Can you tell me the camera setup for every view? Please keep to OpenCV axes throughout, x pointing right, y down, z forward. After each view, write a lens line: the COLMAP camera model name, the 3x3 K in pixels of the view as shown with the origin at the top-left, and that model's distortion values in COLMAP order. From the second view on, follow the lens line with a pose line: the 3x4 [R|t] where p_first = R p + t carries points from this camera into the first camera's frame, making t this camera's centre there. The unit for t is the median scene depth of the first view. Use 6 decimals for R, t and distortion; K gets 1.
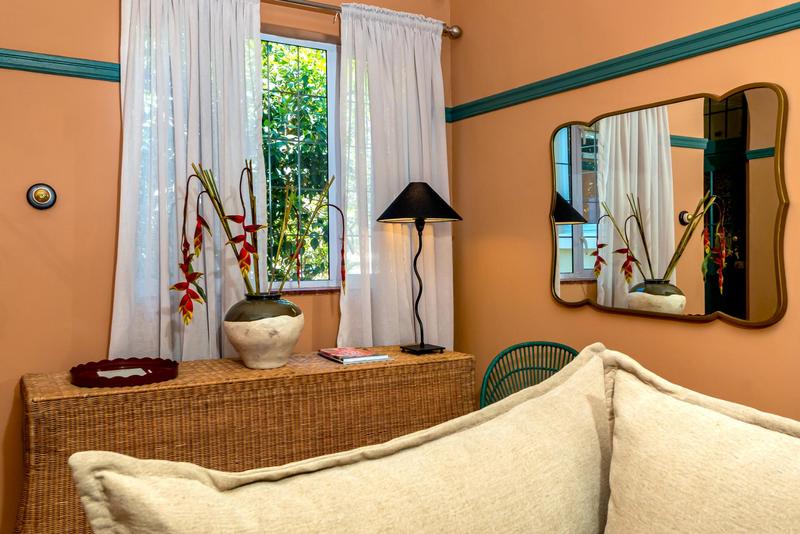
lens RADIAL K [[693.4, 0, 401.5], [0, 693.4, 274.9], [0, 0, 1]] dist [0.008640, 0.009148]
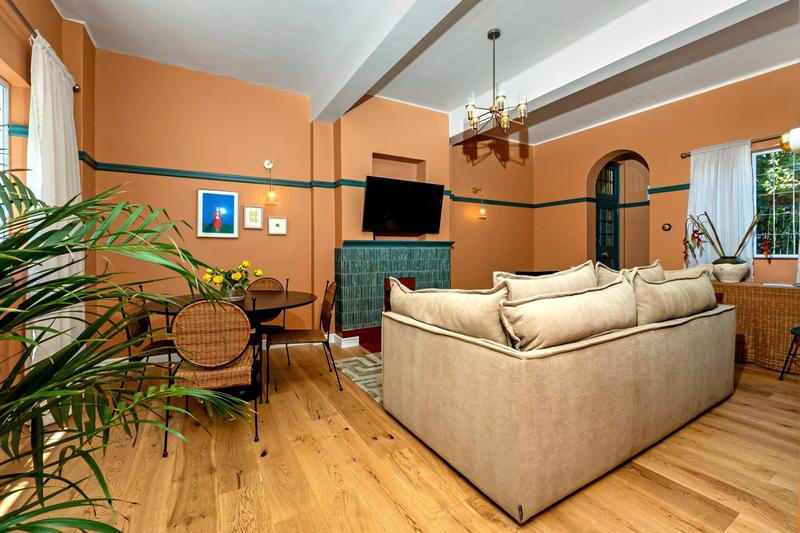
lens RADIAL K [[342.5, 0, 399.5], [0, 342.5, 256.6], [0, 0, 1]] dist [-0.002918, -0.000321]
pose [[-0.044723, 0.019770, -0.998804, 1.285419], [-0.020367, 0.999578, 0.020698, 0.028123], [0.998792, 0.021268, -0.044302, -0.269705]]
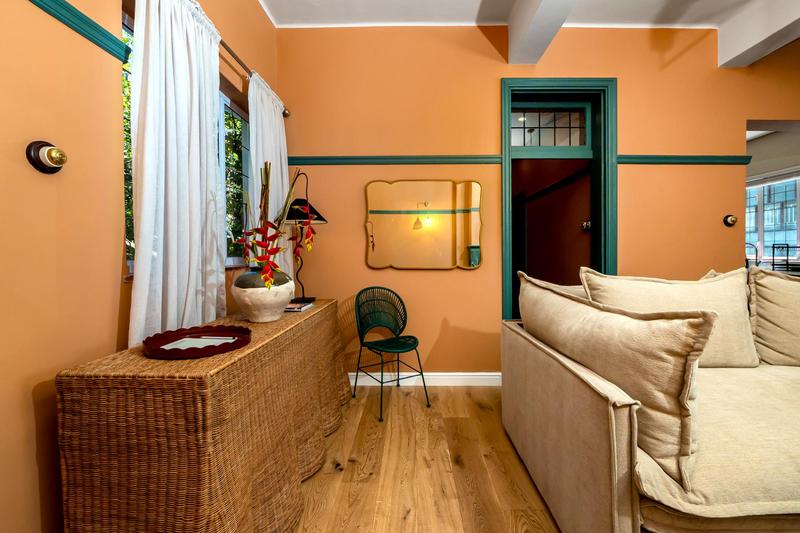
lens RADIAL K [[342.5, 0, 399.5], [0, 342.5, 256.6], [0, 0, 1]] dist [-0.002918, -0.000321]
pose [[0.565142, -0.000614, 0.824994, -0.616792], [0.029878, 0.999359, -0.019724, 0.030739], [-0.824453, 0.035796, 0.564798, 0.422457]]
